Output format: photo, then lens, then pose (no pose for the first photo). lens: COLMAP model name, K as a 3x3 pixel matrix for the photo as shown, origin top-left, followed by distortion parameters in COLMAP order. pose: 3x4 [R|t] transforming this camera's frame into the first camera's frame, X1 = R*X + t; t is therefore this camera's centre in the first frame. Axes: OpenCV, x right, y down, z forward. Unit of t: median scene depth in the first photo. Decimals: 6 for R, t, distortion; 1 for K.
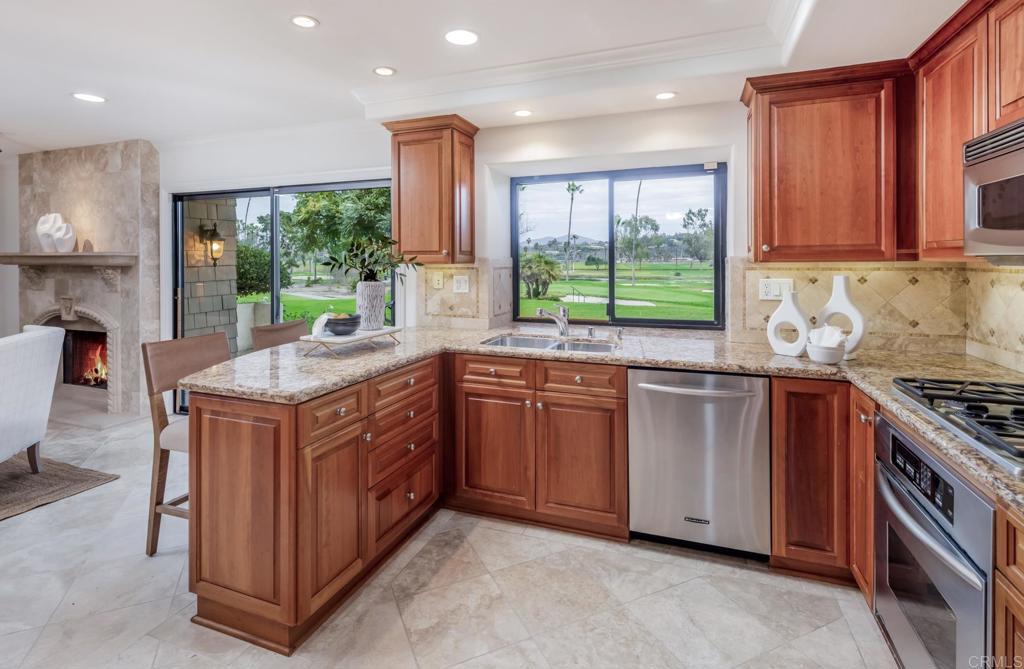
lens RADIAL K [[477.6, 0, 512.0], [0, 477.6, 334.5], [0, 0, 1]] dist [0.000163, -0.000287]
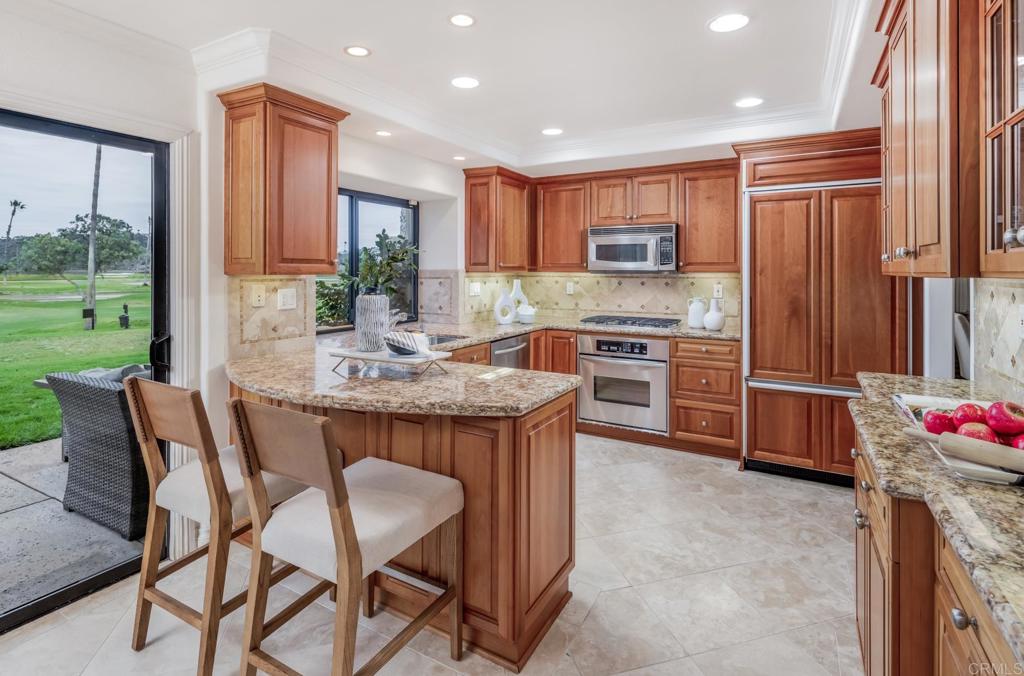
lens RADIAL K [[498.6, 0, 512.0], [0, 498.6, 338.0], [0, 0, 1]] dist [-0.000478, -0.000088]
pose [[0.154200, -0.127033, 0.979839, -0.908423], [0.146804, 0.983638, 0.104423, -0.070843], [-0.977073, 0.127743, 0.170326, 0.471183]]
